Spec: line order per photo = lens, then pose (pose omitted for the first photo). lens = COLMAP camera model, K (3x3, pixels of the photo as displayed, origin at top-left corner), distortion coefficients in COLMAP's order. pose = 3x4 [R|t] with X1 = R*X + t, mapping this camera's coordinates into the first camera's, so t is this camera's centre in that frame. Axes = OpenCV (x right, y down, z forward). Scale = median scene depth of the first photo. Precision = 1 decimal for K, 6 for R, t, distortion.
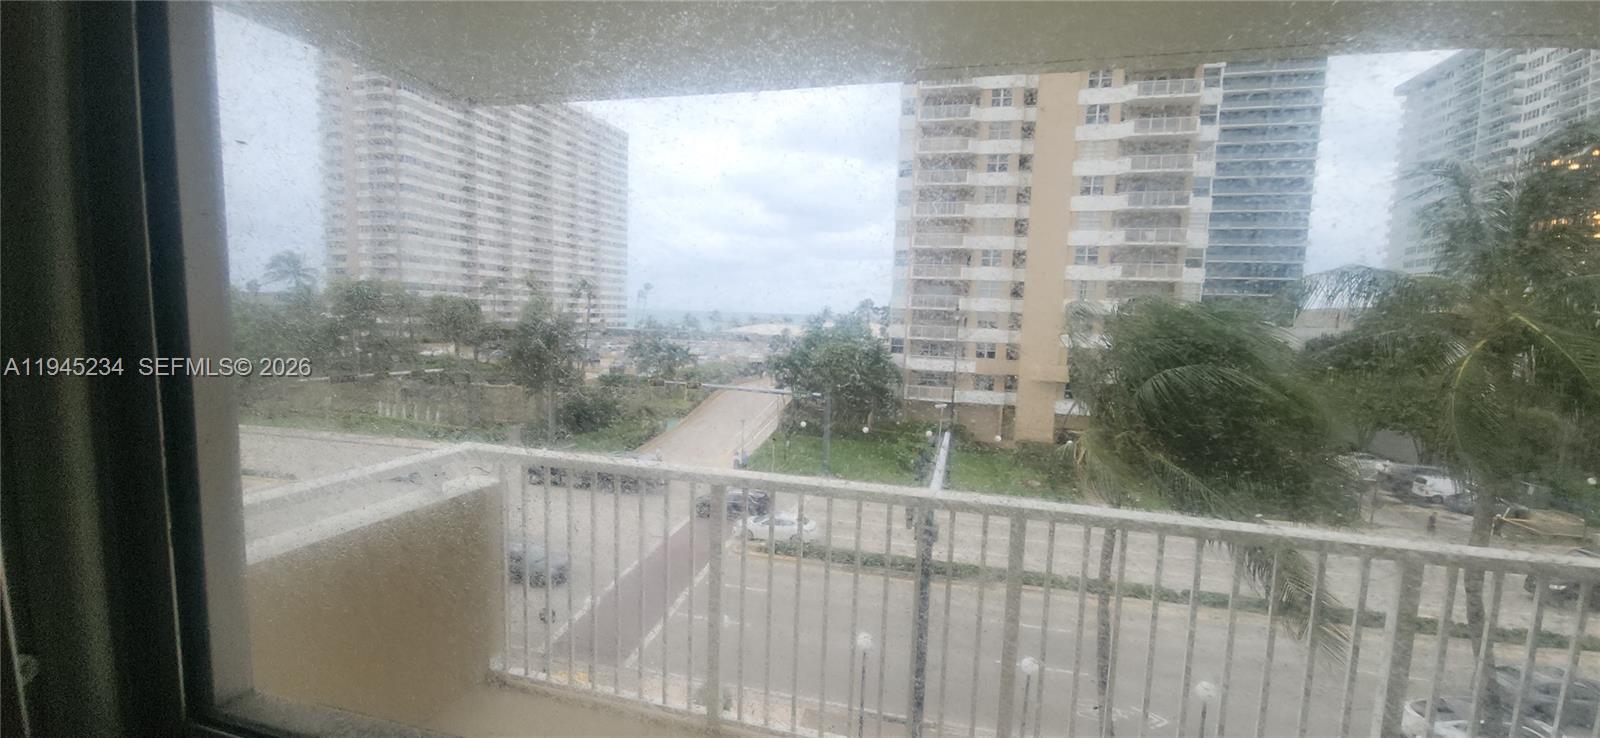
lens RADIAL K [[644.4, 0, 792.4], [0, 644.4, 391.8], [0, 0, 1]] dist [0.000325, -0.002790]
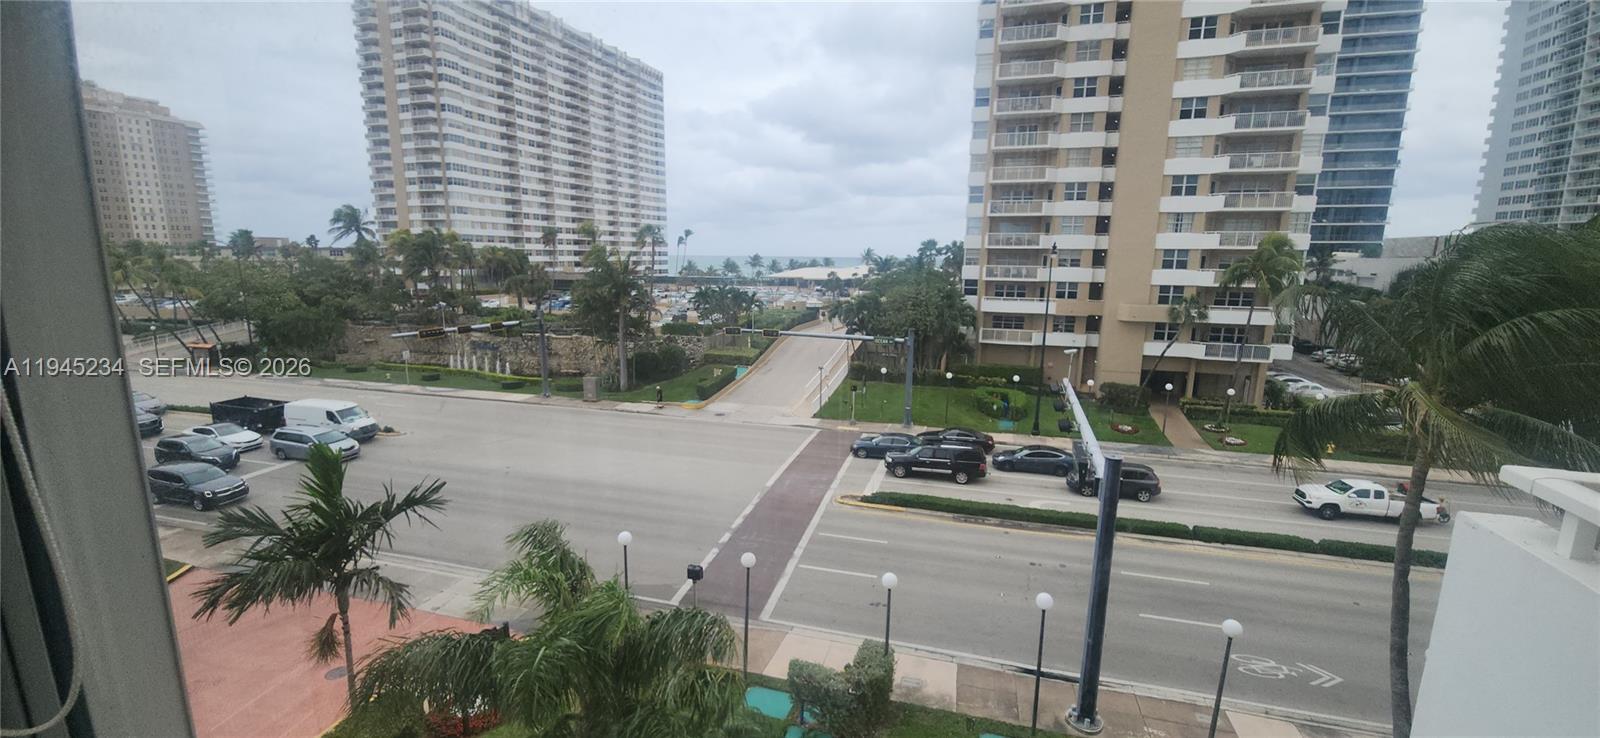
lens RADIAL K [[644.4, 0, 791.8], [0, 644.4, 388.5], [0, 0, 1]] dist [0.000325, -0.002790]
pose [[0.998499, -0.013839, -0.052994, -0.054501], [0.018073, 0.996609, 0.080273, -0.002738], [0.051703, -0.081110, 0.995363, 0.013773]]
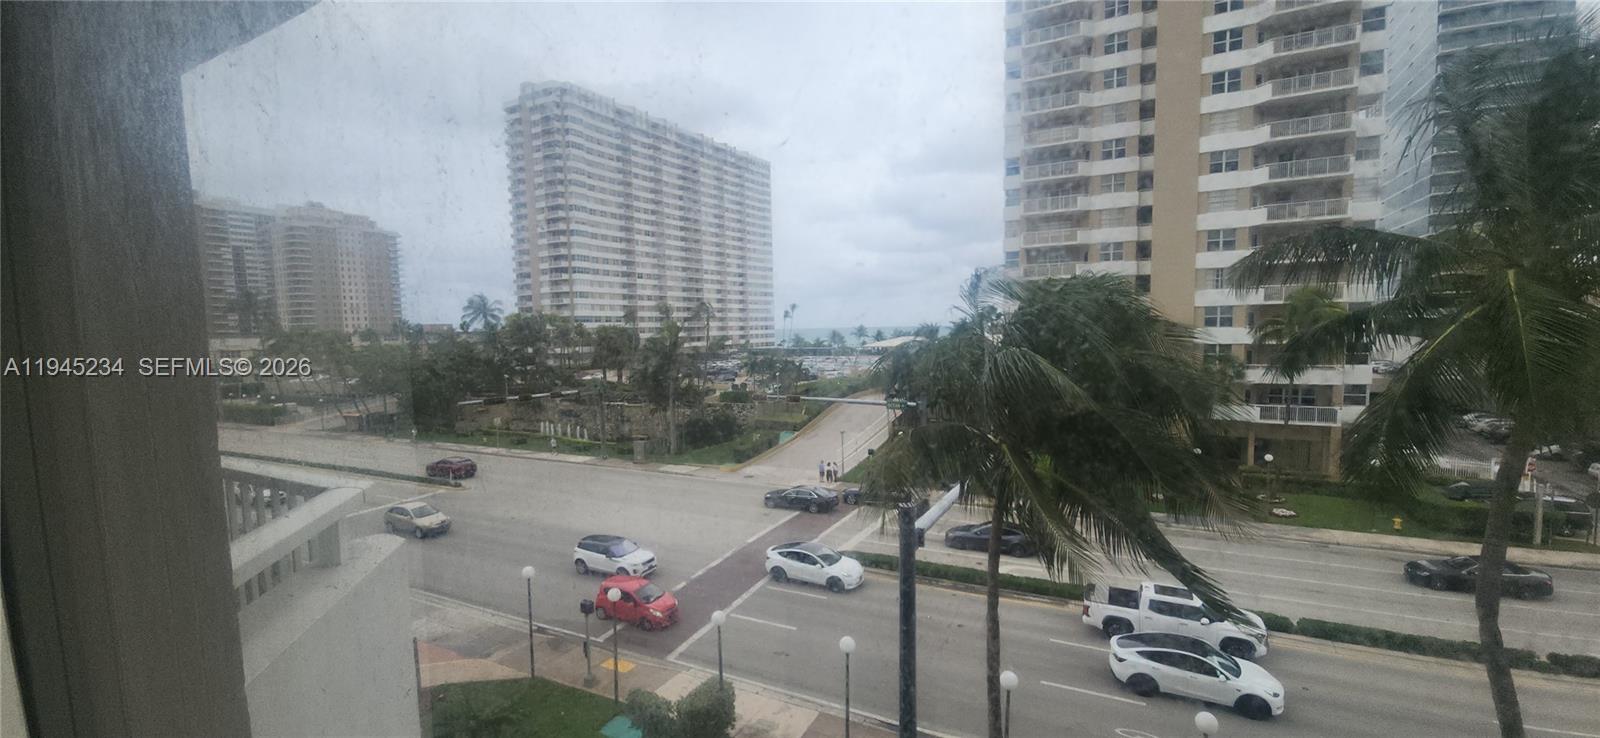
lens RADIAL K [[644.4, 0, 792.9], [0, 644.4, 391.7], [0, 0, 1]] dist [0.000325, -0.002790]
pose [[0.969907, -0.030611, -0.241545, 0.074418], [0.024641, 0.999313, -0.027700, 0.006077], [0.242227, 0.020914, 0.969994, 0.000825]]
